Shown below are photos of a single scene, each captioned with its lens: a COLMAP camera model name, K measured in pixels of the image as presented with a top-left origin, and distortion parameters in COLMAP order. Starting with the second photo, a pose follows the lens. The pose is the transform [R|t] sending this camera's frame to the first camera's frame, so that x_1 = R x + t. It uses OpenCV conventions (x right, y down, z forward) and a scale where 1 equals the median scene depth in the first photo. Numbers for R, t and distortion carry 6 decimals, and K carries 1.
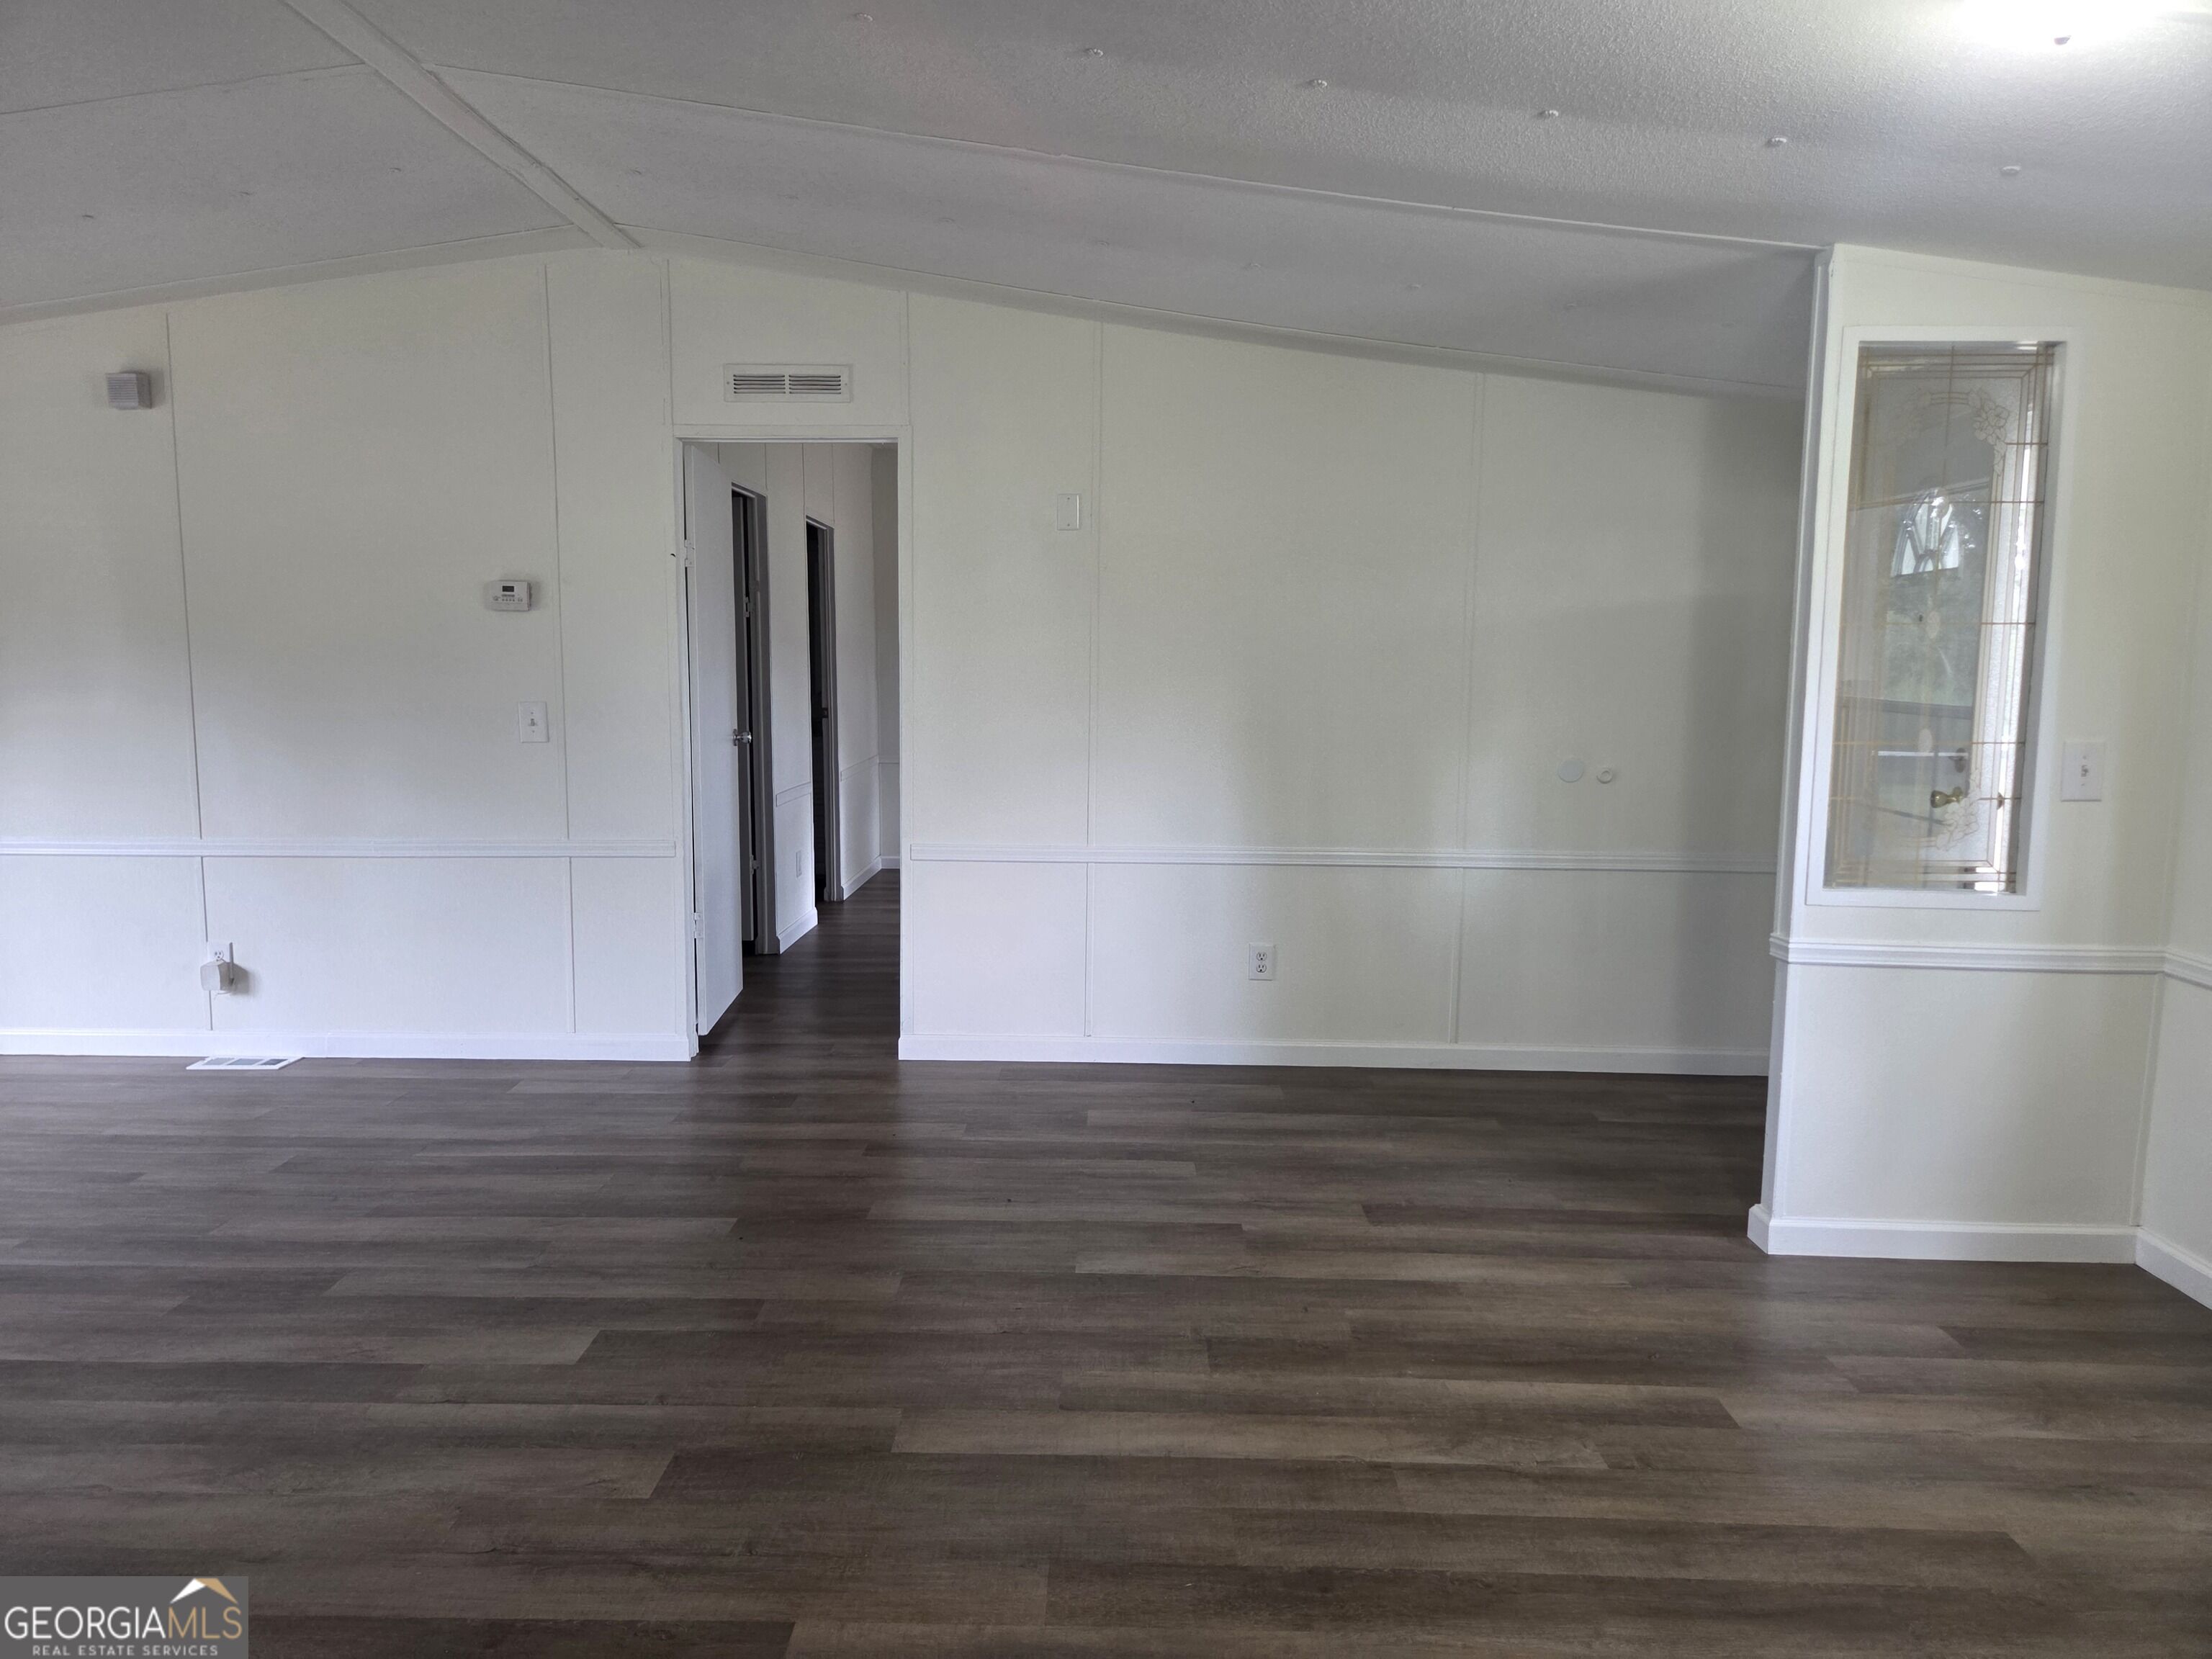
lens RADIAL K [[1489.7, 0, 1106.6], [0, 1489.7, 828.5], [0, 0, 1]] dist [0.054007, -0.045843]
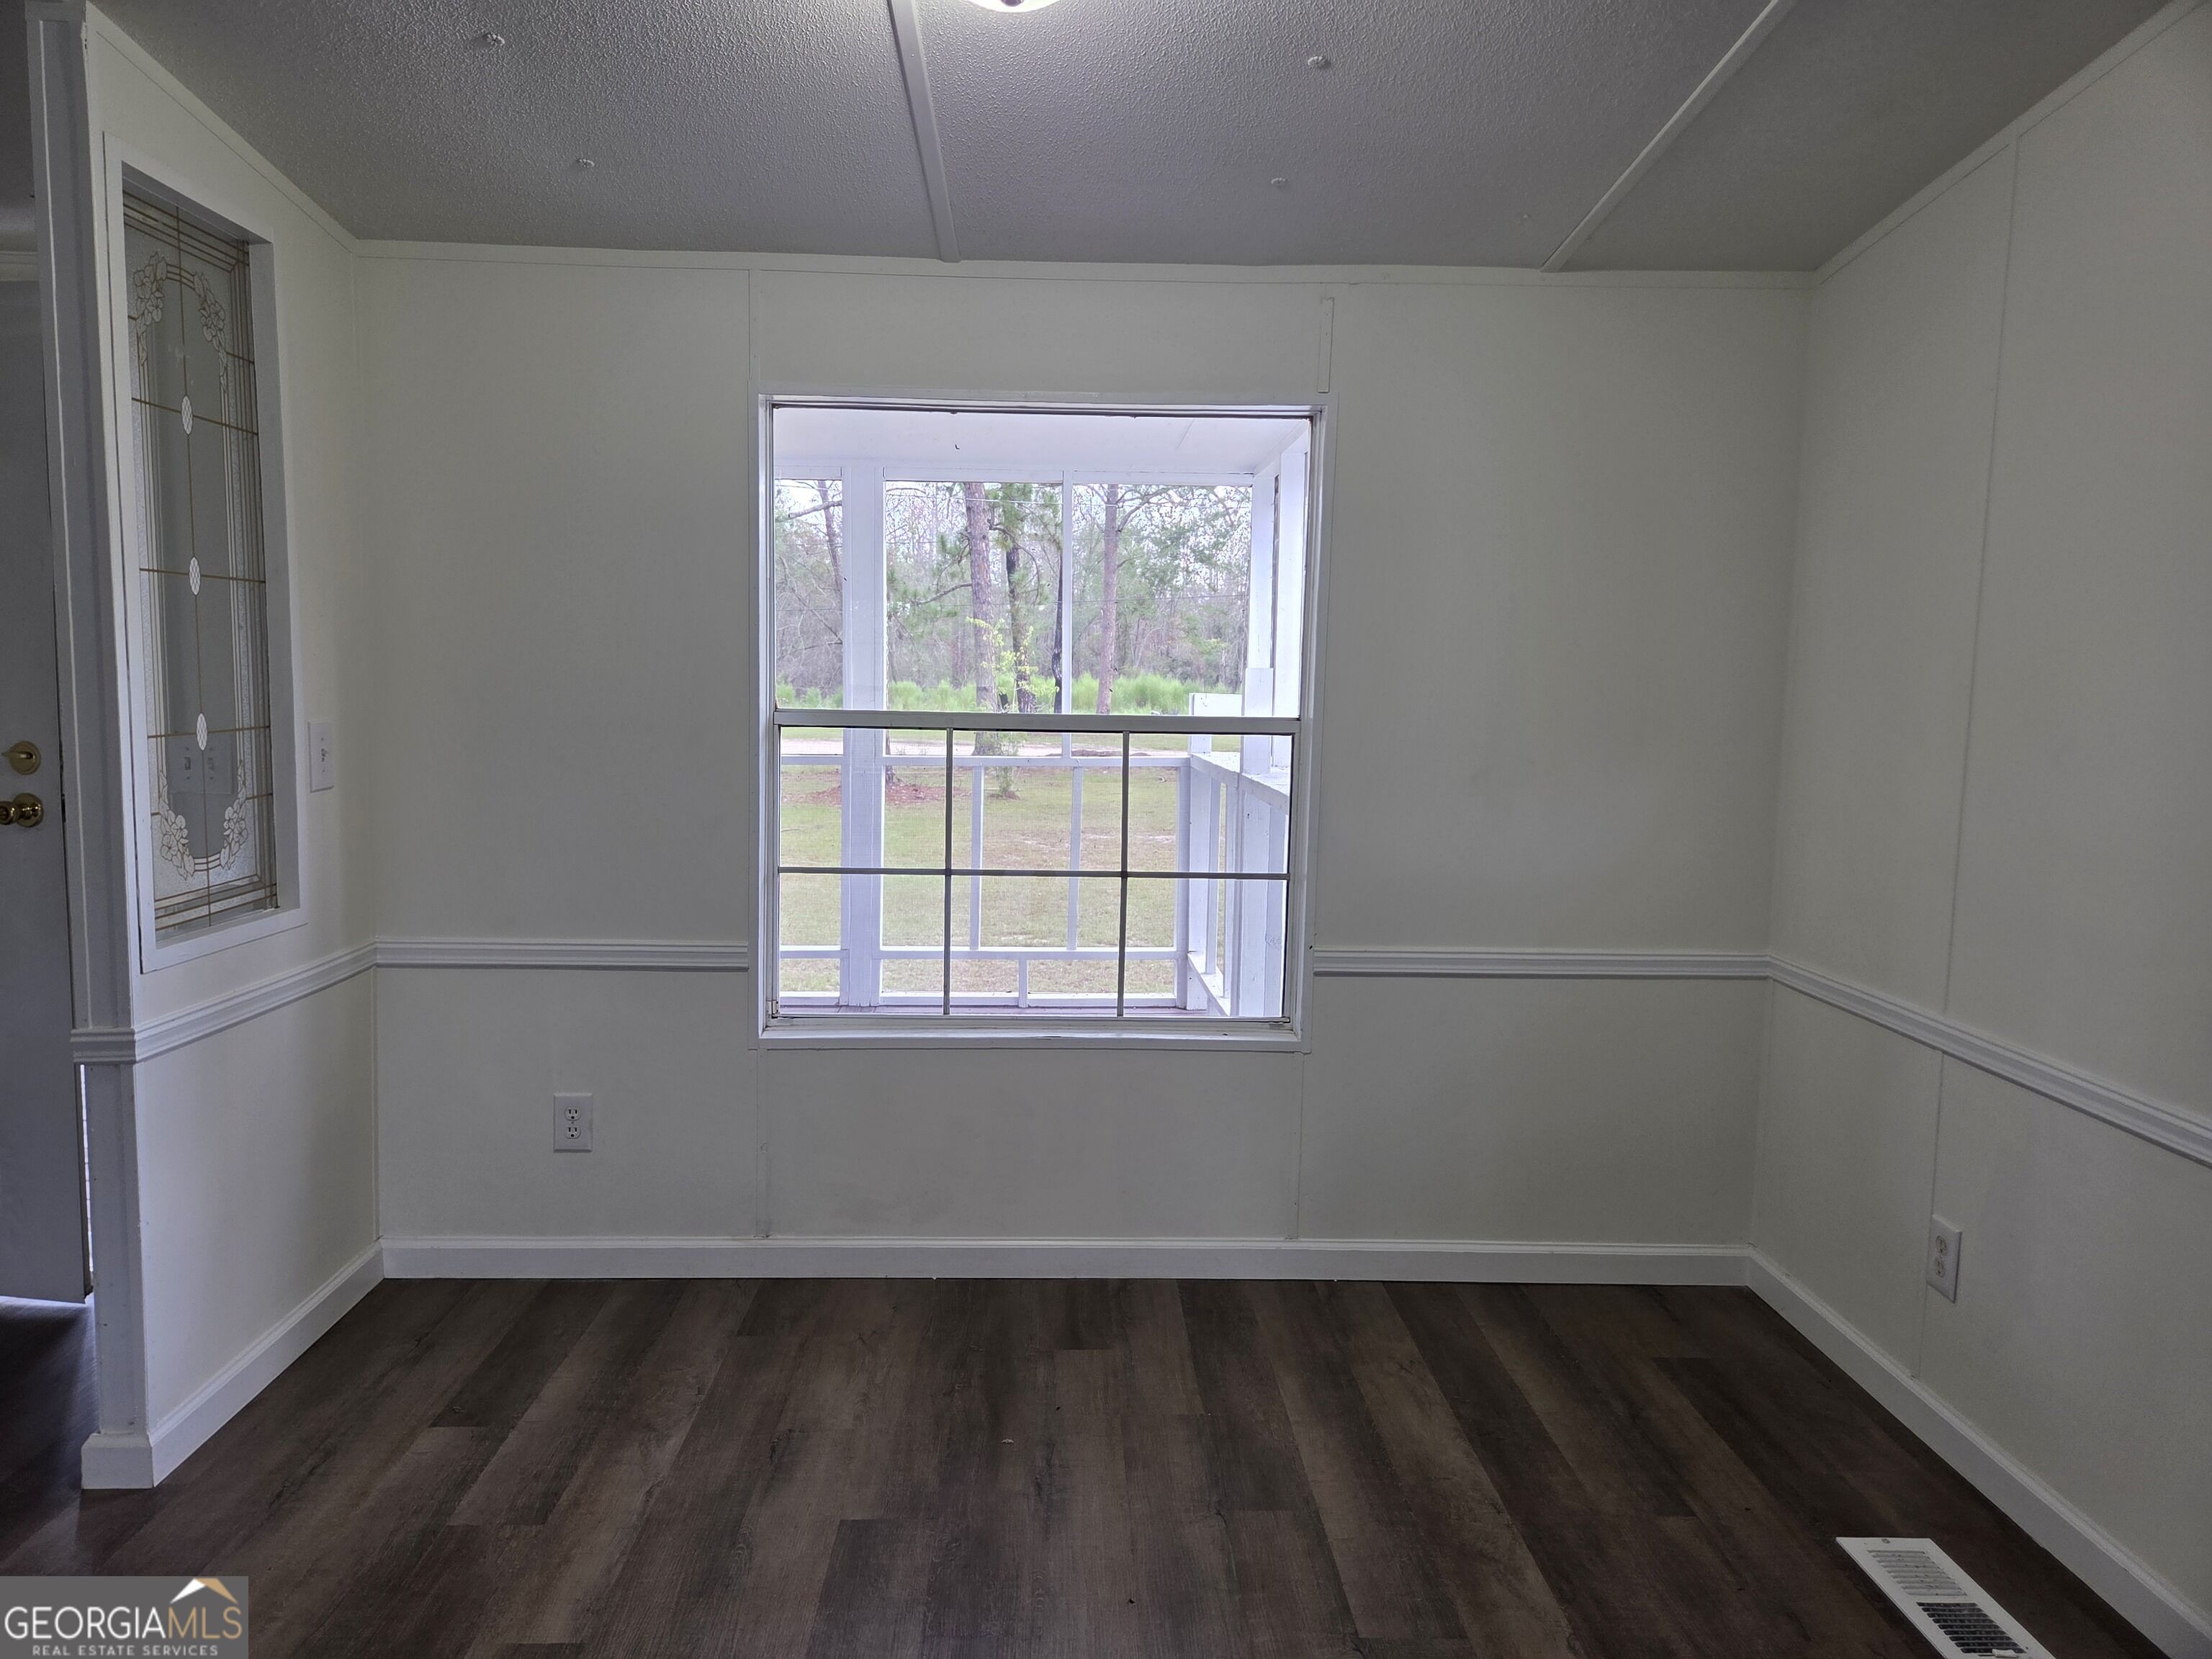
lens RADIAL K [[1489.7, 0, 1073.6], [0, 1489.7, 811.3], [0, 0, 1]] dist [0.054007, -0.045843]
pose [[-0.035751, -0.101935, 0.994148, -0.260300], [0.100499, 0.989375, 0.105059, -0.059351], [-0.994295, 0.103667, -0.025127, 0.647791]]
